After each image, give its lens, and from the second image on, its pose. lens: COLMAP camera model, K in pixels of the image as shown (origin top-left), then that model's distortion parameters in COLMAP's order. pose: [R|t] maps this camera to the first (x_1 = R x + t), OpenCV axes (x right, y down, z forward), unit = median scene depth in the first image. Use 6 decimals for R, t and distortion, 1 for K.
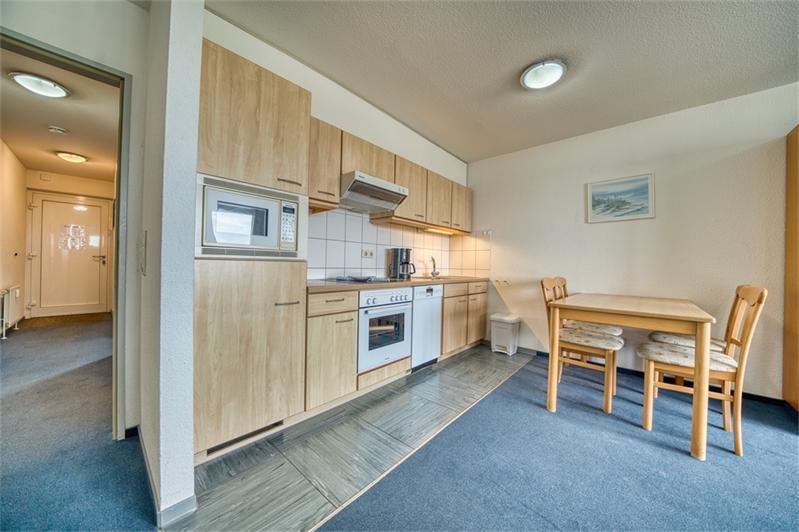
lens RADIAL K [[277.4, 0, 401.1], [0, 277.4, 264.7], [0, 0, 1]] dist [-0.010626, 0.000015]
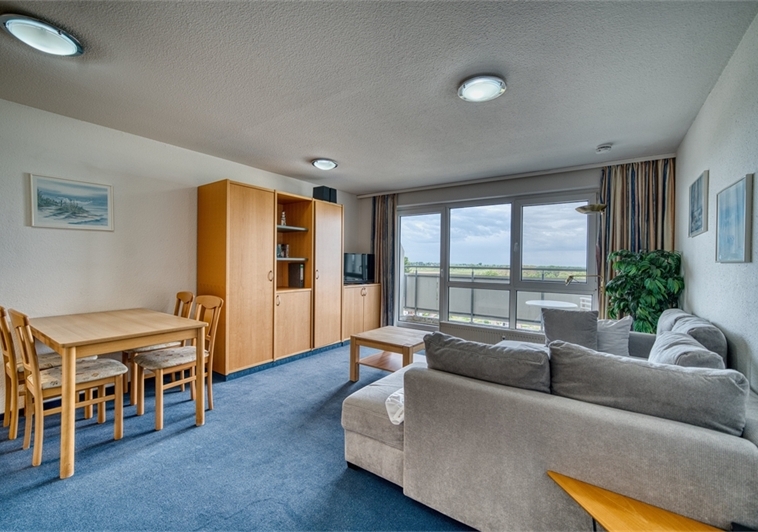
lens RADIAL K [[324.9, 0, 380.3], [0, 324.9, 264.3], [0, 0, 1]] dist [0.002642, 0.000711]
pose [[-0.105163, -0.028753, 0.994039, -0.452377], [-0.015056, 0.999513, 0.027318, -0.120790], [-0.994341, -0.012093, -0.105545, 0.192702]]
